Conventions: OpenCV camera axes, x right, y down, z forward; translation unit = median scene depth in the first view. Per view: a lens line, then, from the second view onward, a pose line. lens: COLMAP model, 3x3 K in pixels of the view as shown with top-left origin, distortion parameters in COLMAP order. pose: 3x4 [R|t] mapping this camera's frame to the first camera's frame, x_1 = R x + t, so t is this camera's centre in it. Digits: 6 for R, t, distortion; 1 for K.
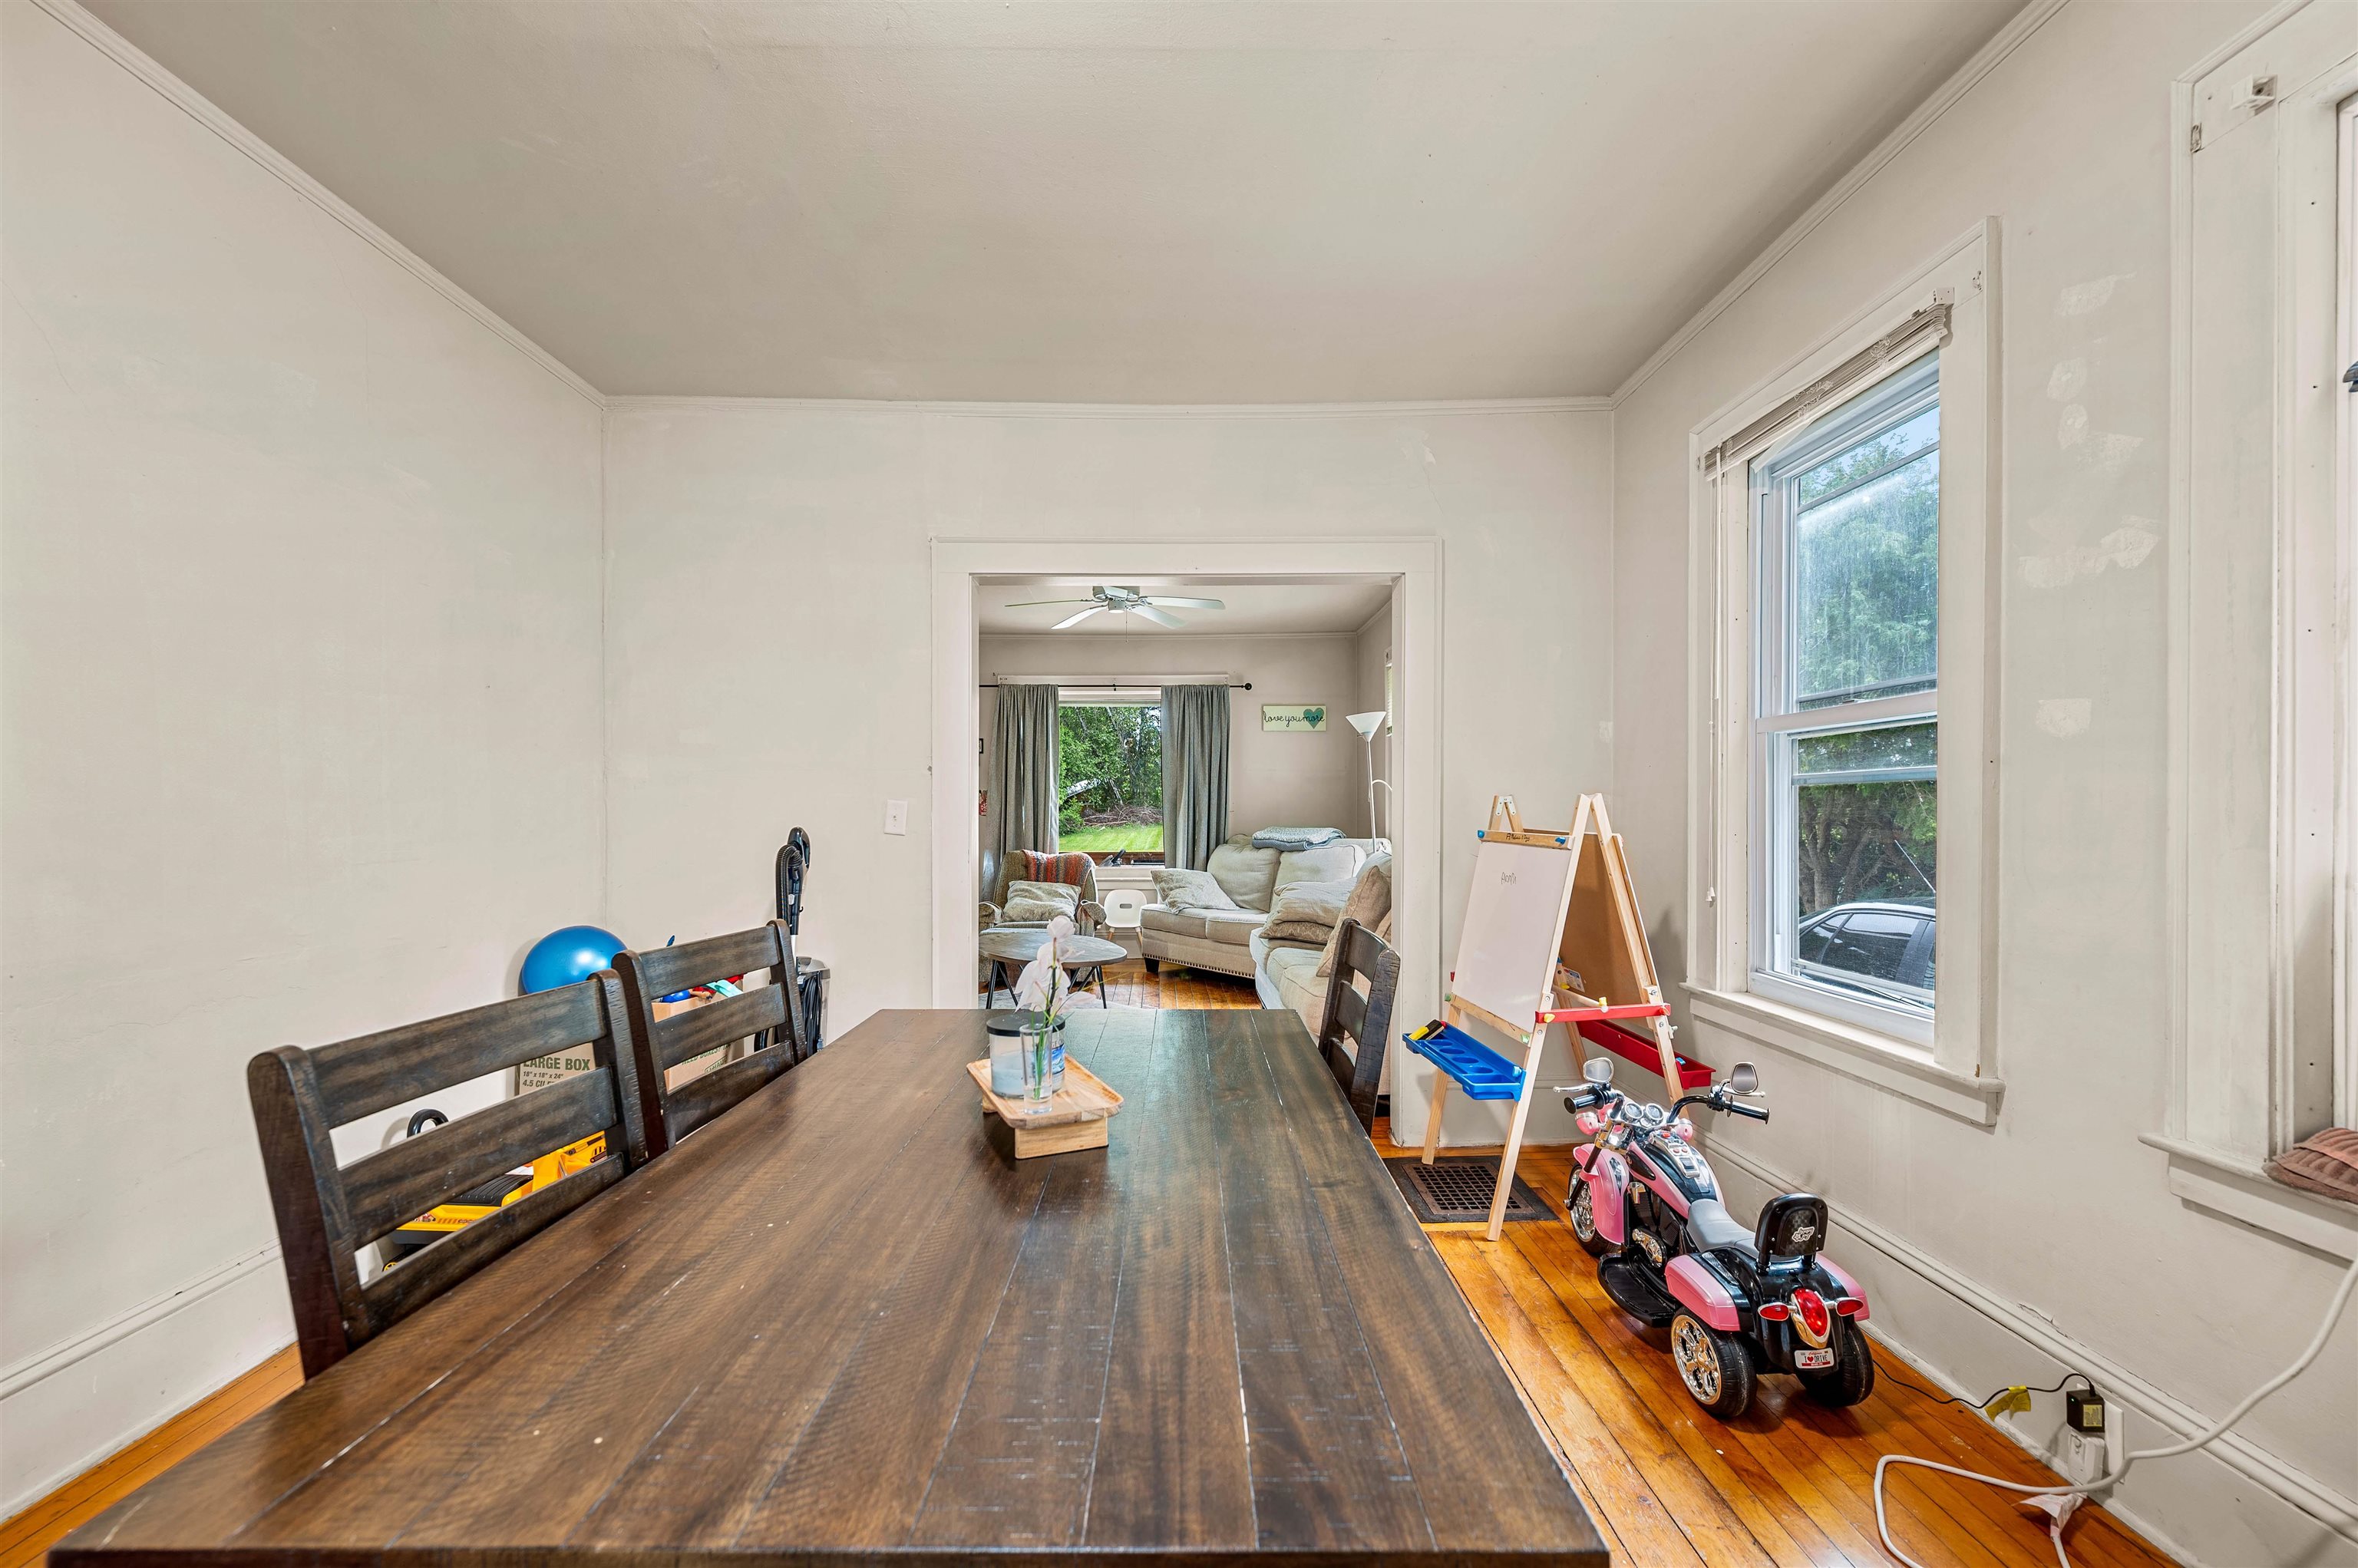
lens RADIAL K [[928.7, 0, 1170.3], [0, 928.7, 802.3], [0, 0, 1]] dist [-0.000935, 0.000109]
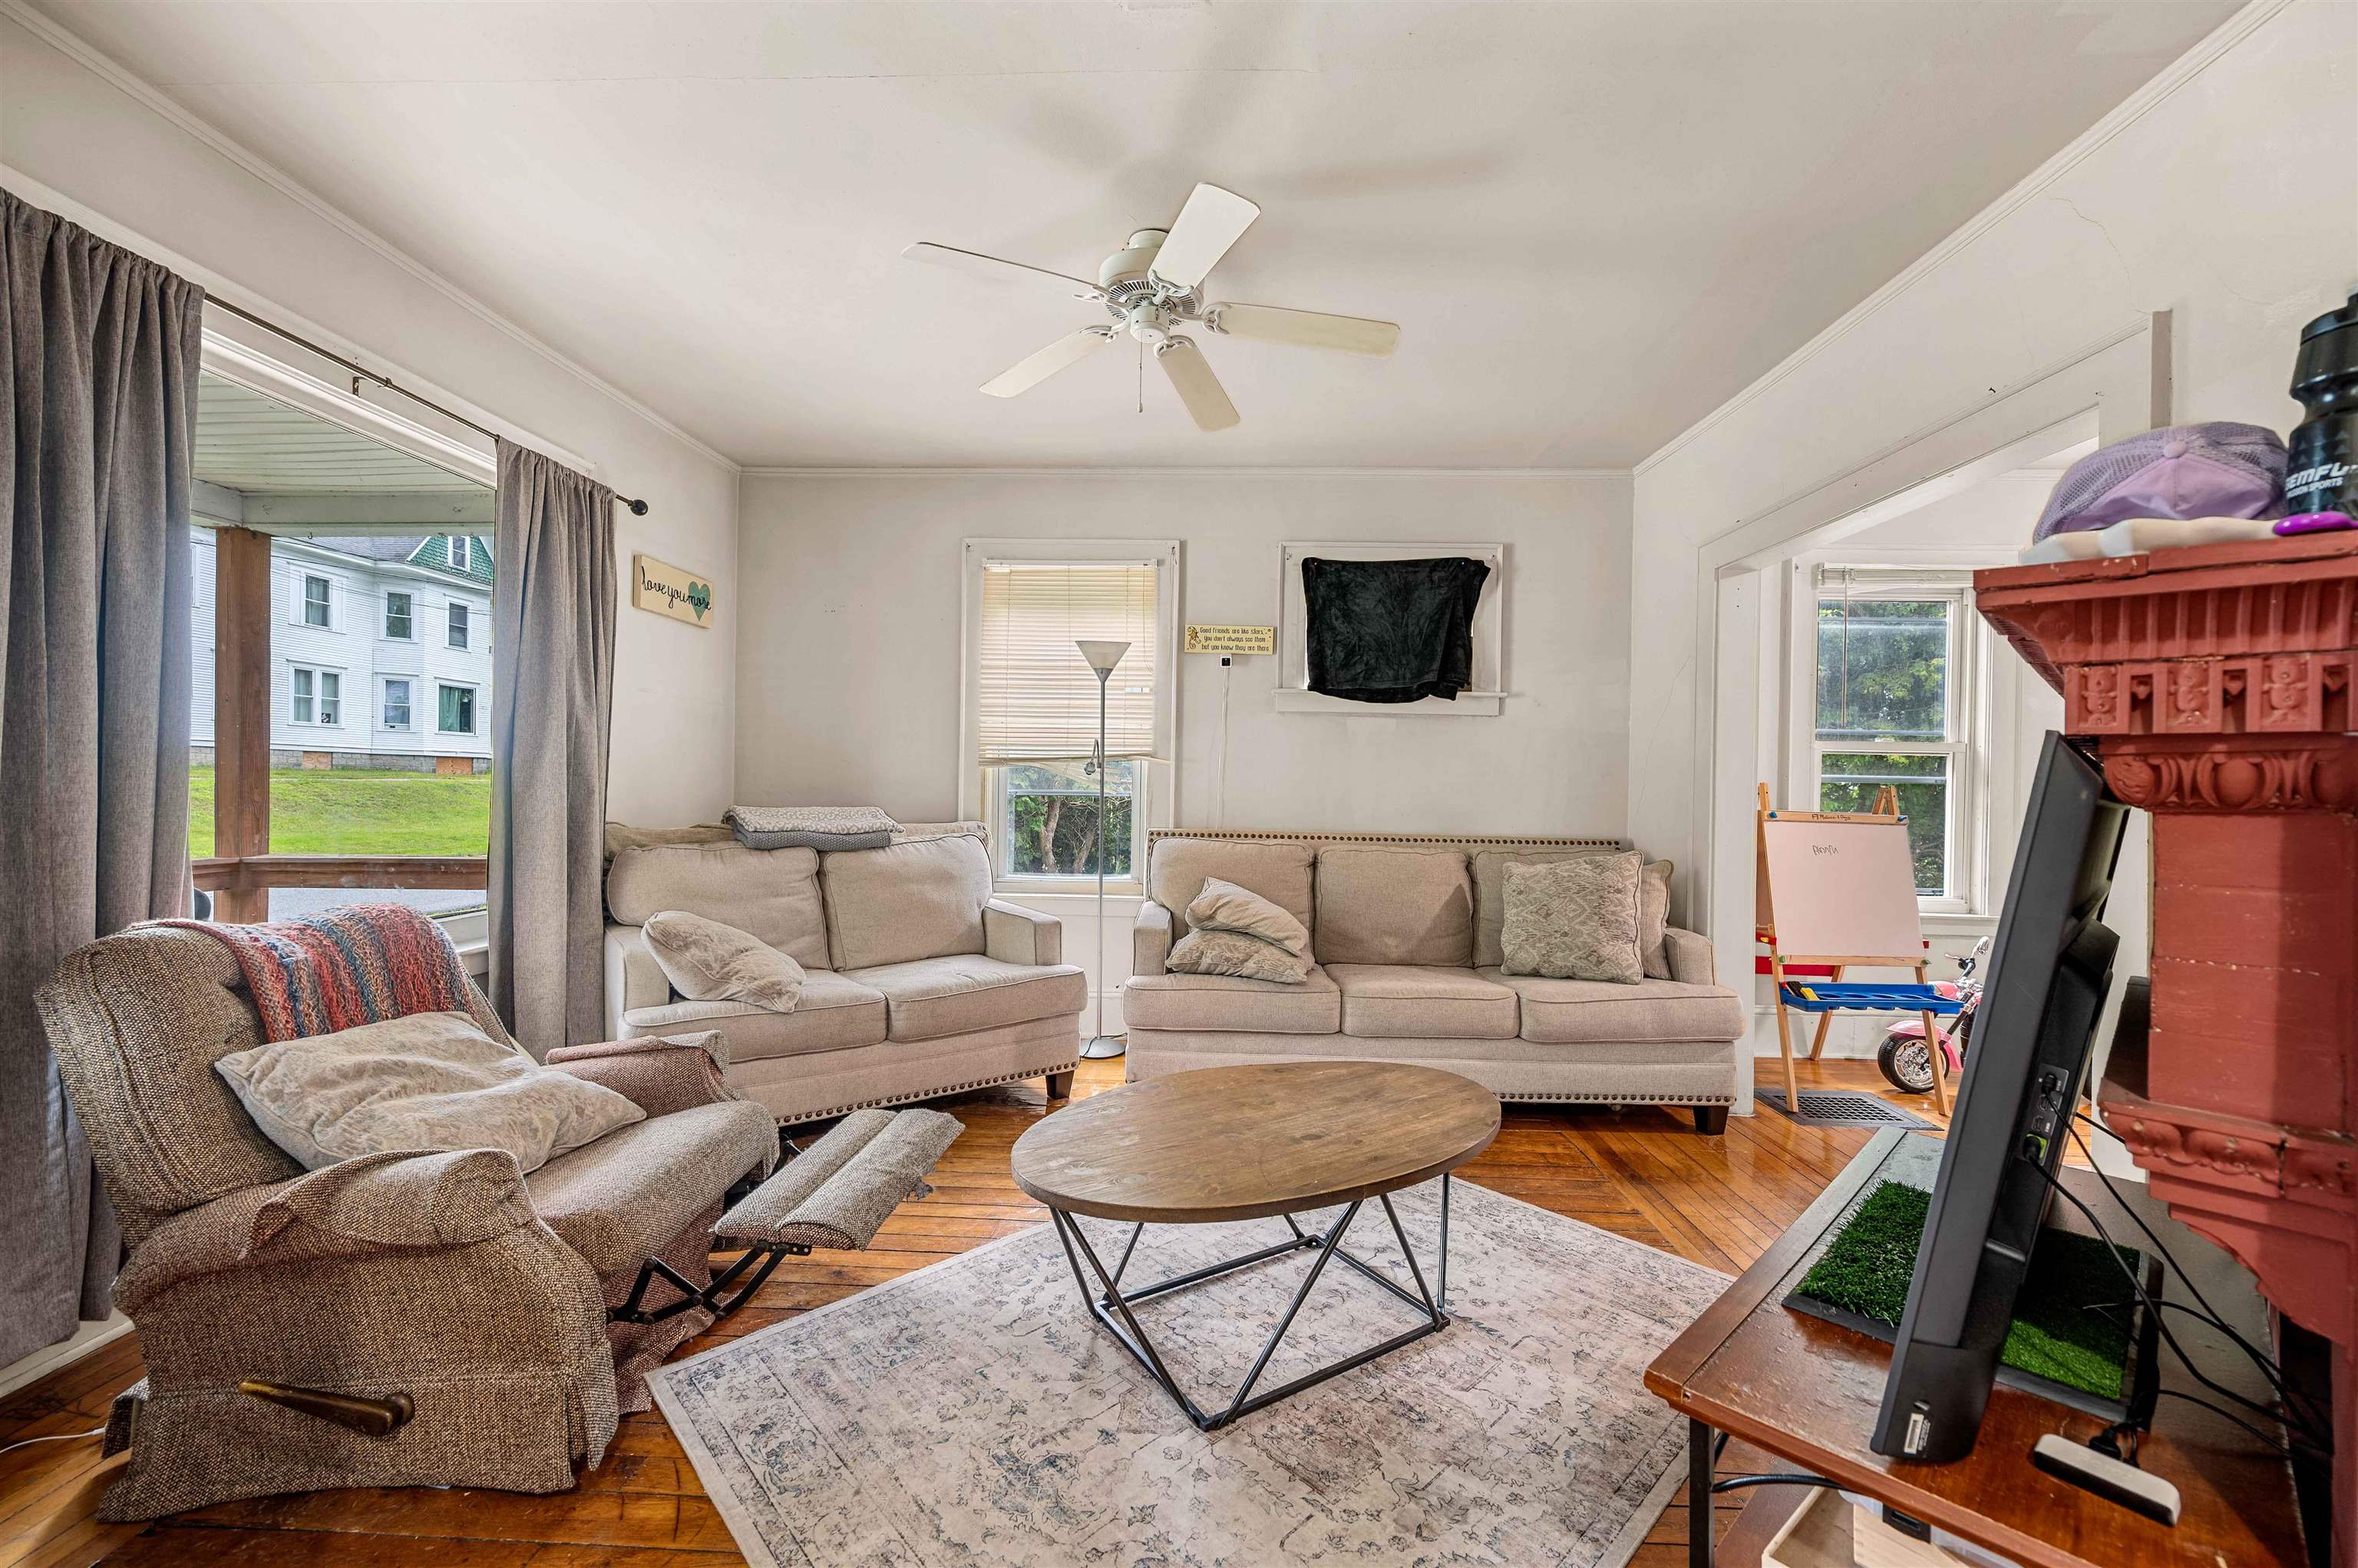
lens RADIAL K [[928.7, 0, 1164.4], [0, 928.7, 784.7], [0, 0, 1]] dist [-0.000935, 0.000109]
pose [[0.067951, -0.001936, 0.997687, -0.371561], [-0.030047, 0.999541, 0.003986, 0.005528], [-0.997236, -0.030248, 0.067862, 0.707574]]
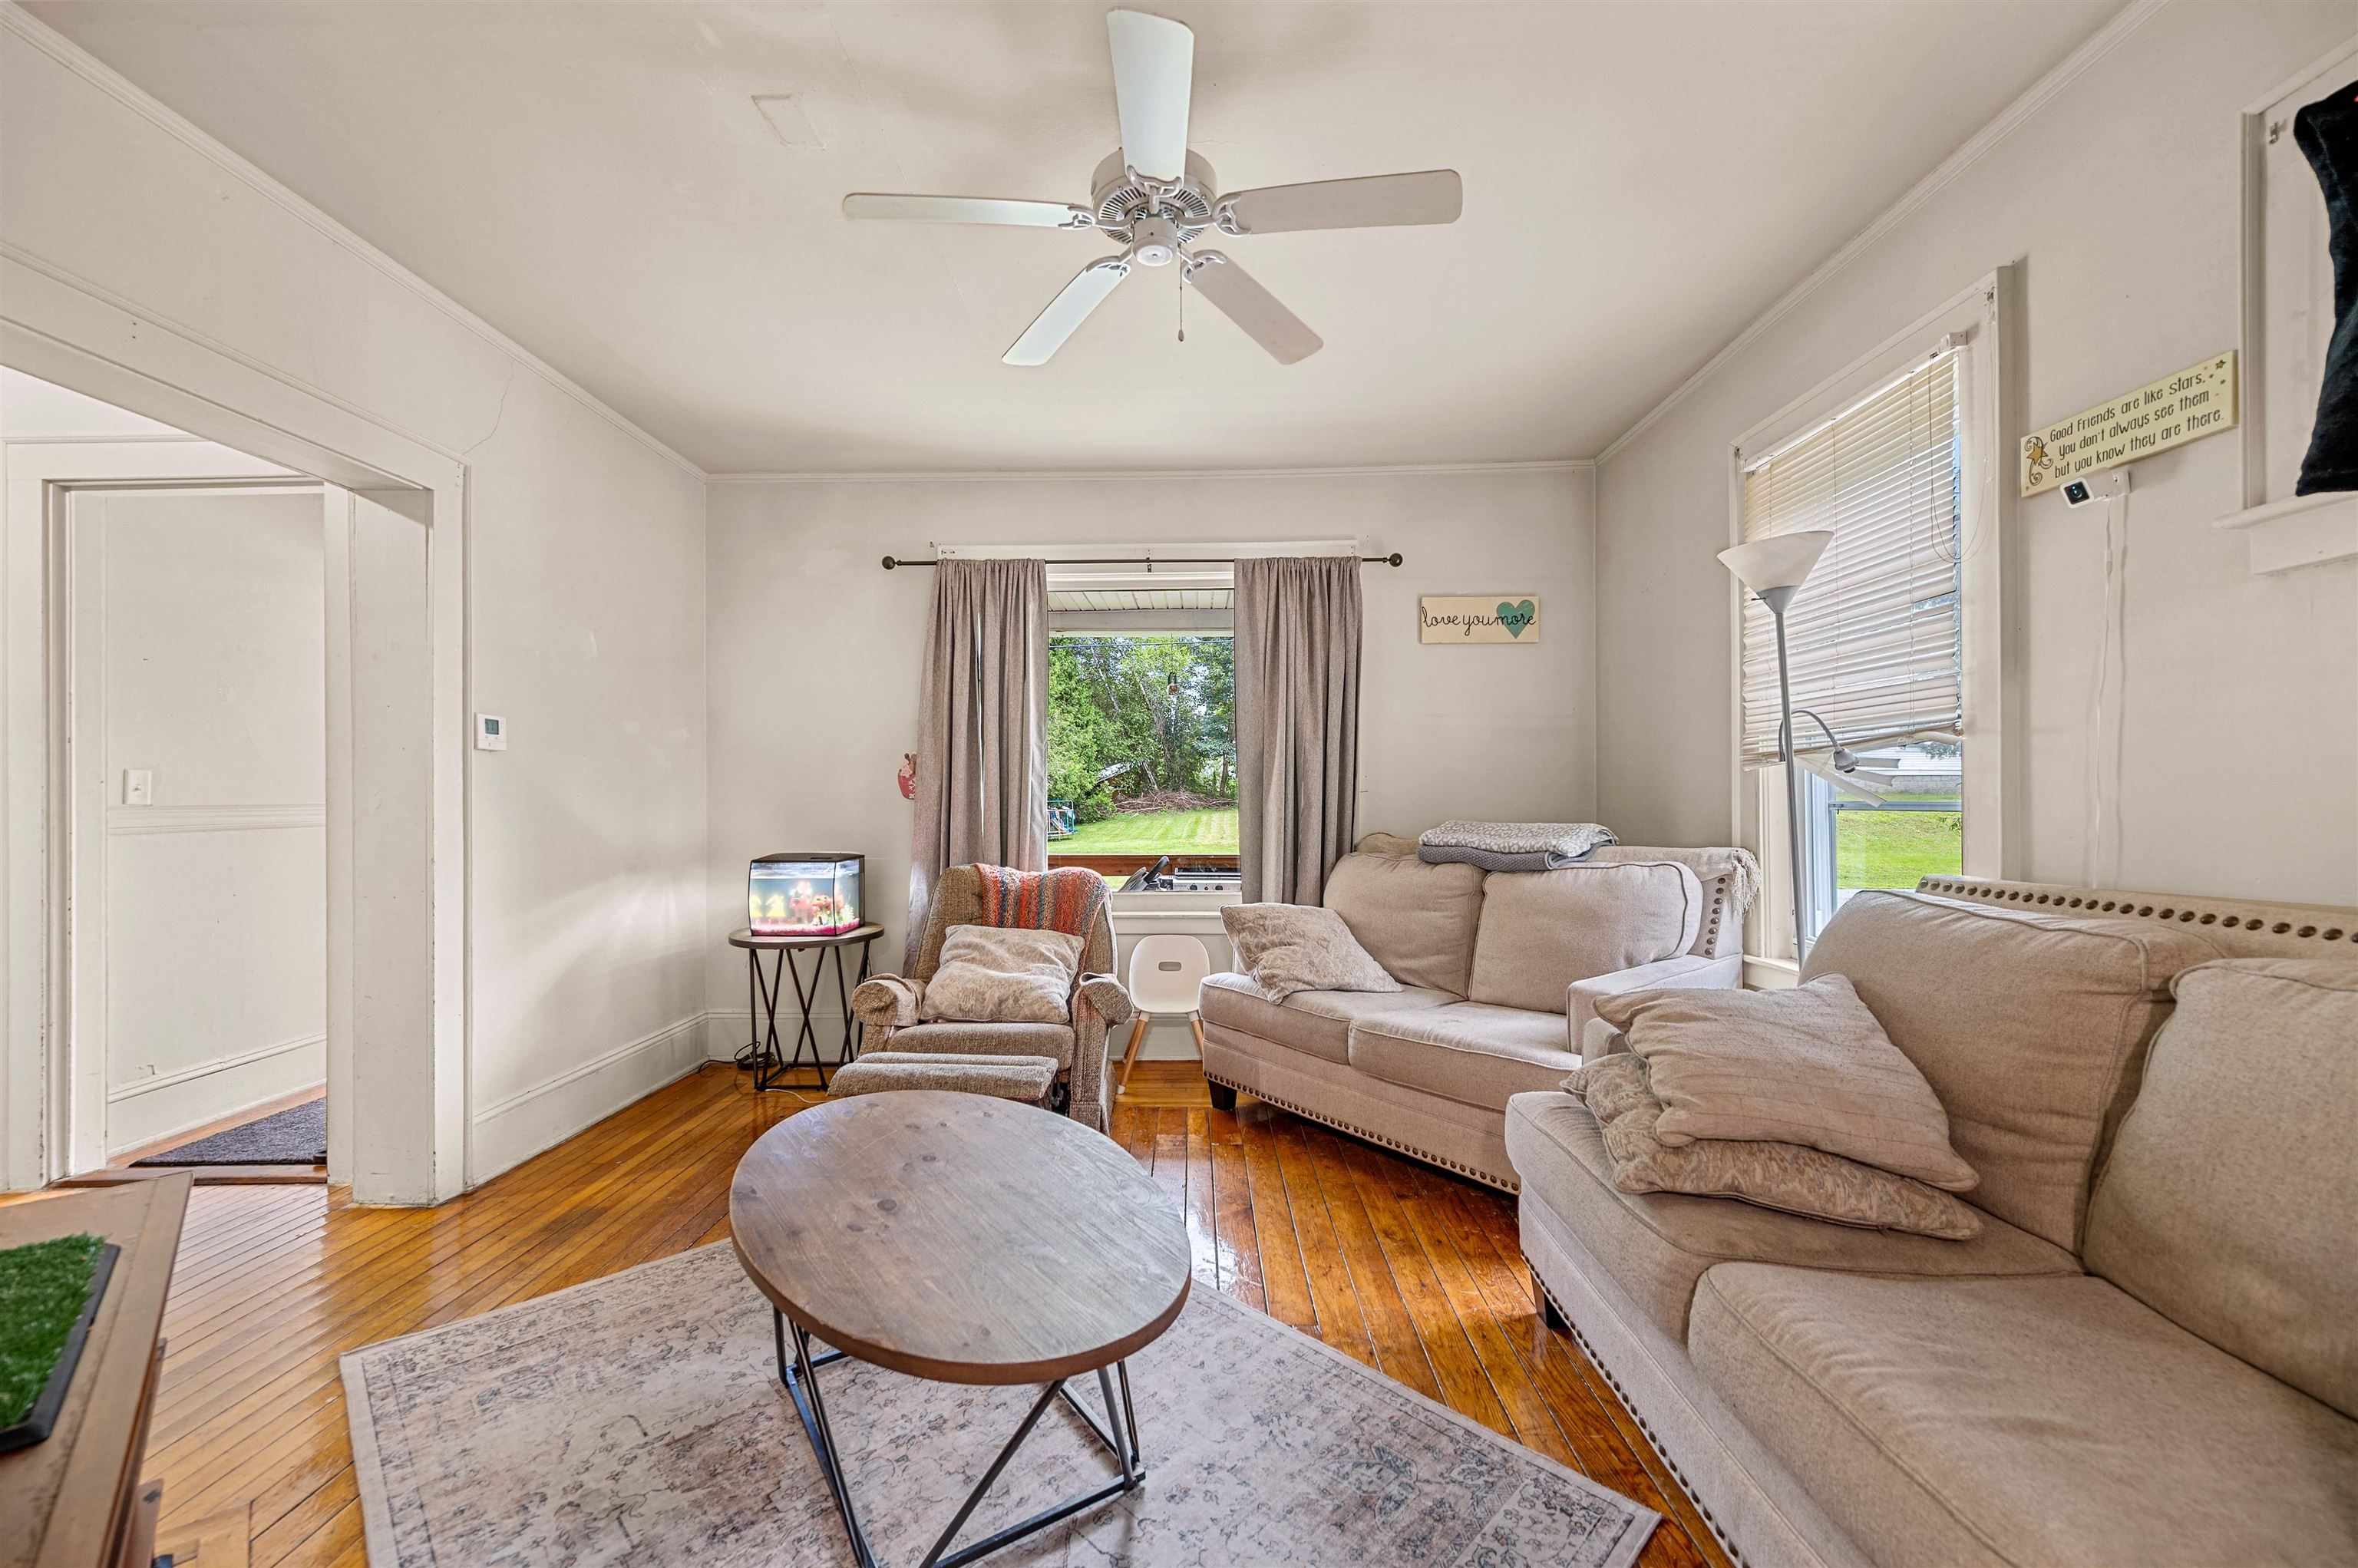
lens RADIAL K [[928.7, 0, 1169.6], [0, 928.7, 789.9], [0, 0, 1]] dist [-0.000935, 0.000109]
pose [[0.999304, -0.001782, -0.037255, -0.027851], [0.001849, 0.999997, 0.001748, 0.007834], [0.037252, -0.001816, 0.999304, 0.461155]]
